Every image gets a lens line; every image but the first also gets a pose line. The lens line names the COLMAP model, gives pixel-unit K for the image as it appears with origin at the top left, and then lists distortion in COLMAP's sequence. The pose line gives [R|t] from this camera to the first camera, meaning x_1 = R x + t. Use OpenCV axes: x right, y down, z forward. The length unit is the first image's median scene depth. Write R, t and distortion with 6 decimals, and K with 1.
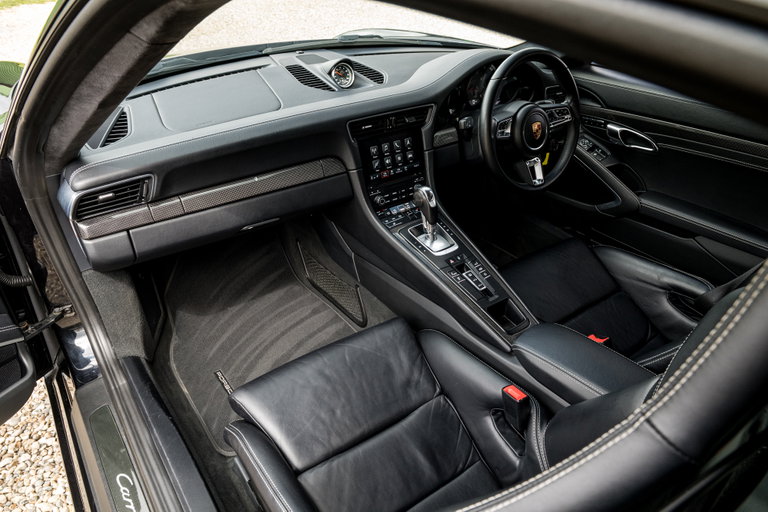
lens RADIAL K [[533.5, 0, 383.7], [0, 533.5, 255.5], [0, 0, 1]] dist [0.008650, -0.000982]
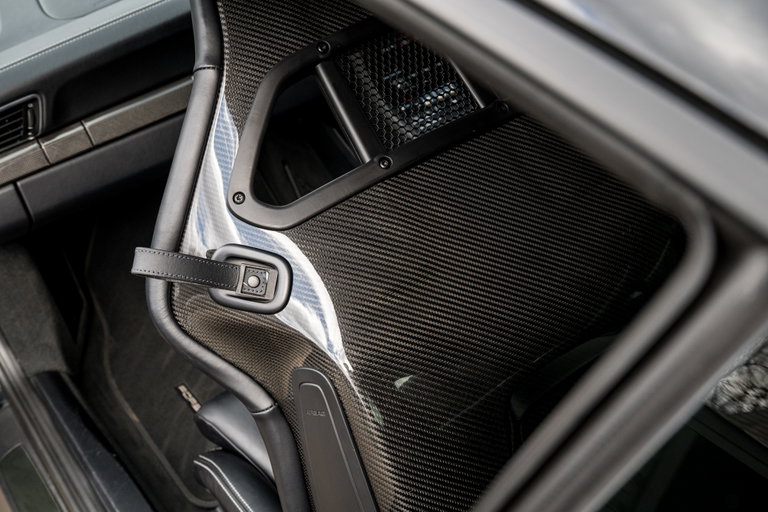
lens RADIAL K [[971.7, 0, 384.5], [0, 971.7, 256.1], [0, 0, 1]] dist [-0.022627, 0.000000]
pose [[0.990272, -0.100032, -0.096719, 0.075646], [0.108111, 0.990731, 0.082239, -0.004833], [0.087596, -0.091896, 0.991908, -0.145516]]
